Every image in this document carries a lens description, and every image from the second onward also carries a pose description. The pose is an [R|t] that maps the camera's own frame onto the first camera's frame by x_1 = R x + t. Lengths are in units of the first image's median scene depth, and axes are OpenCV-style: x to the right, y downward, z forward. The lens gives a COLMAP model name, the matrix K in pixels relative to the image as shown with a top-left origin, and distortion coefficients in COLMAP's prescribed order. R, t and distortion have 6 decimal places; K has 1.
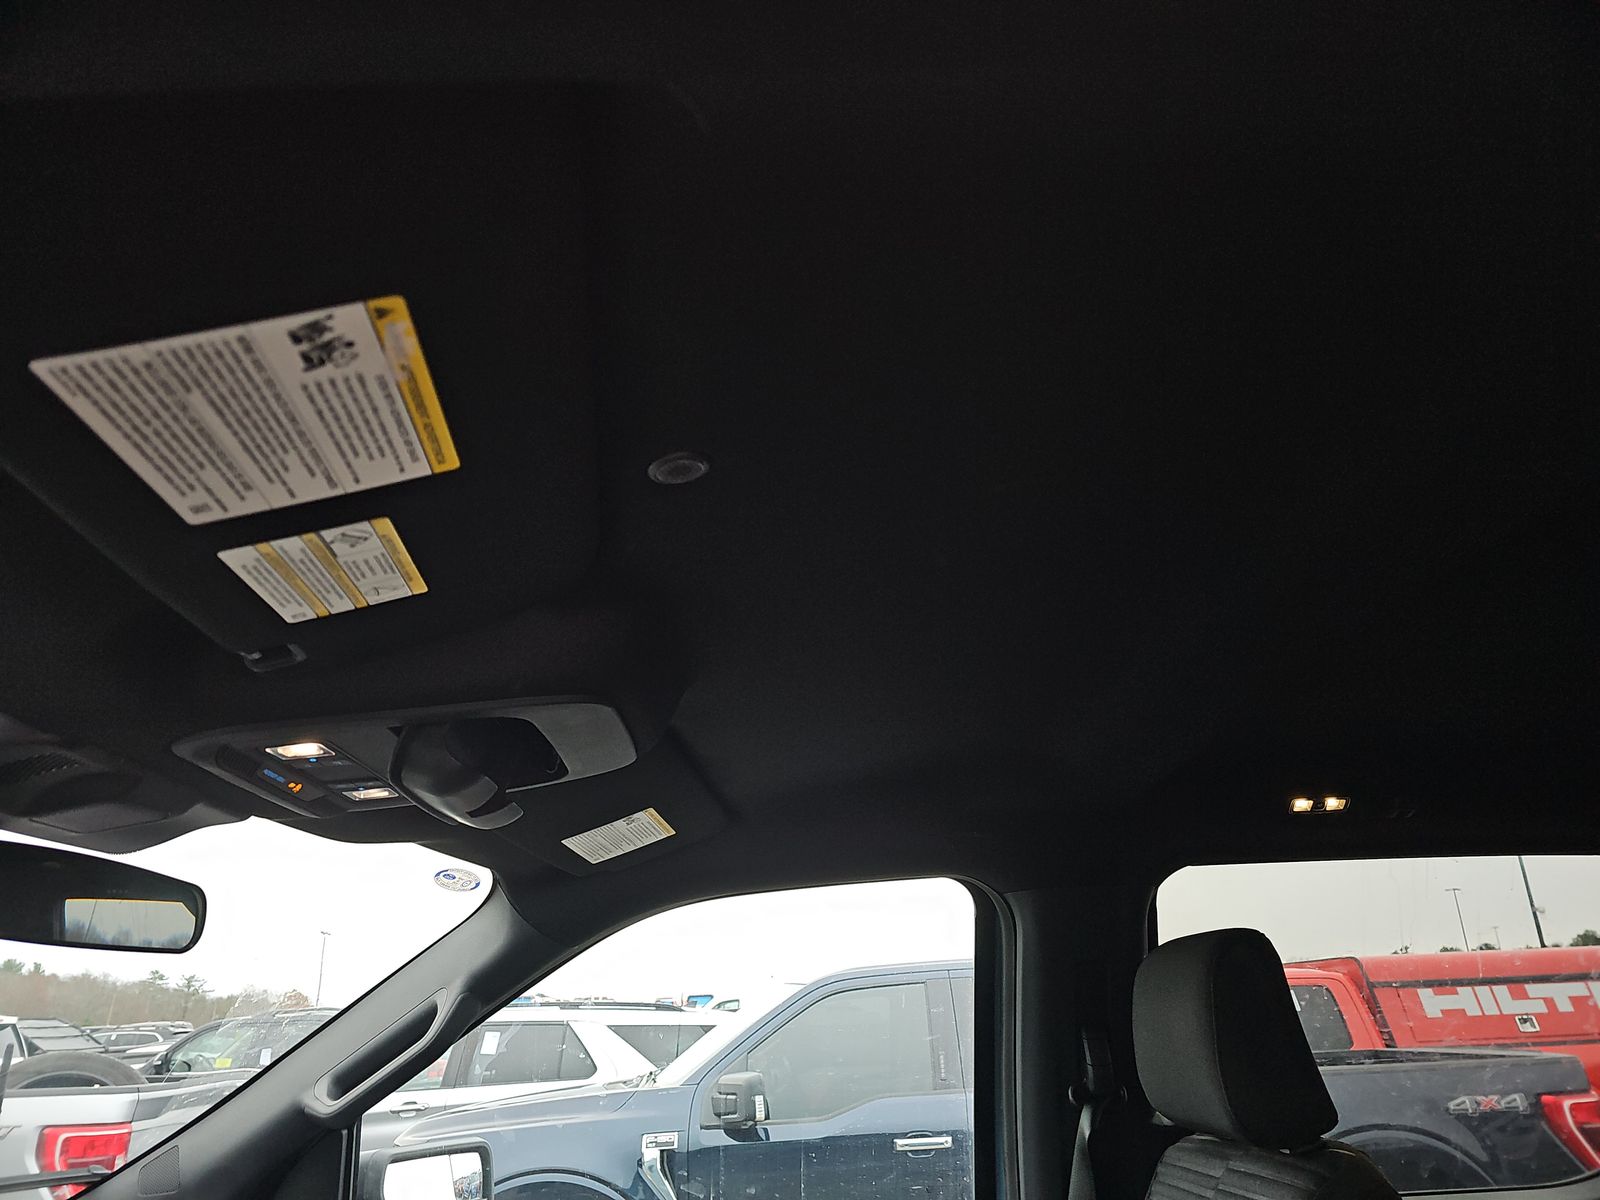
lens RADIAL K [[1037.0, 0, 797.9], [0, 1037.0, 606.8], [0, 0, 1]] dist [0.064165, -0.058688]
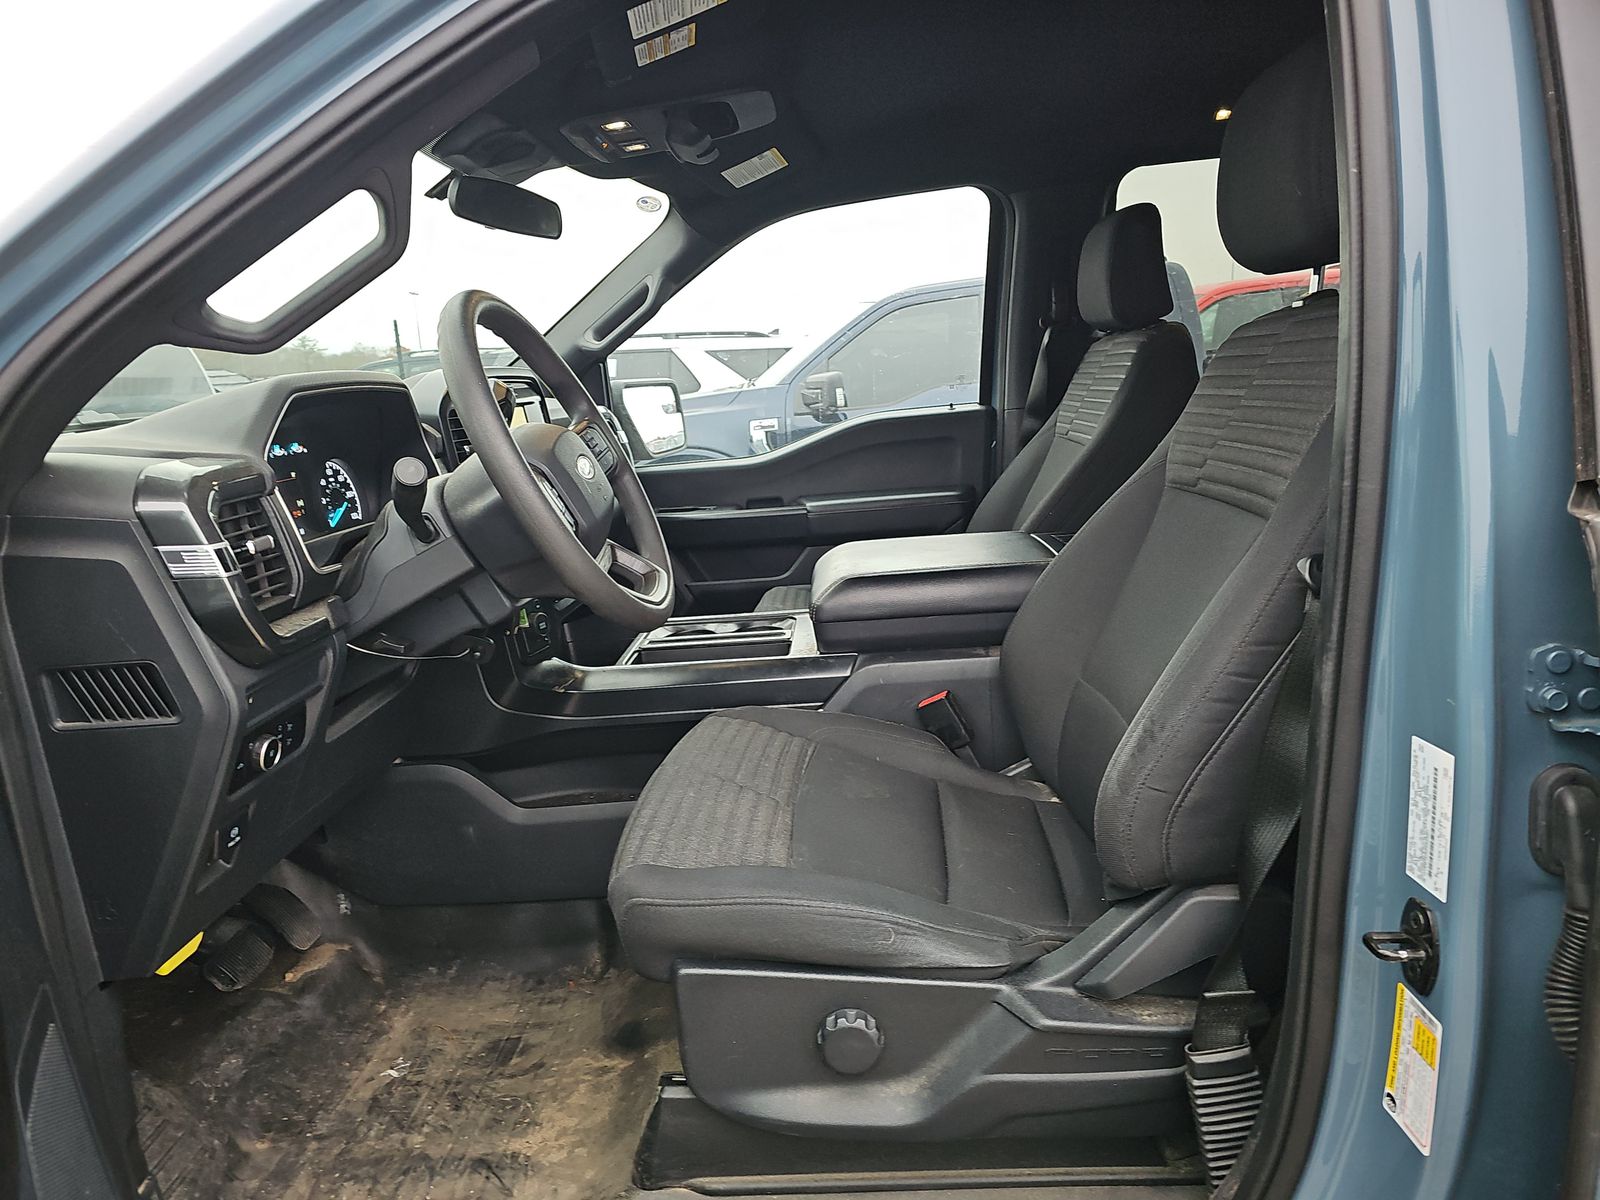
lens RADIAL K [[1037.0, 0, 797.9], [0, 1037.0, 606.8], [0, 0, 1]] dist [0.064165, -0.058688]
pose [[0.996874, -0.027622, -0.074020, -0.004871], [0.065038, 0.818817, 0.570359, -0.140374], [0.044854, -0.573390, 0.818054, -0.696020]]
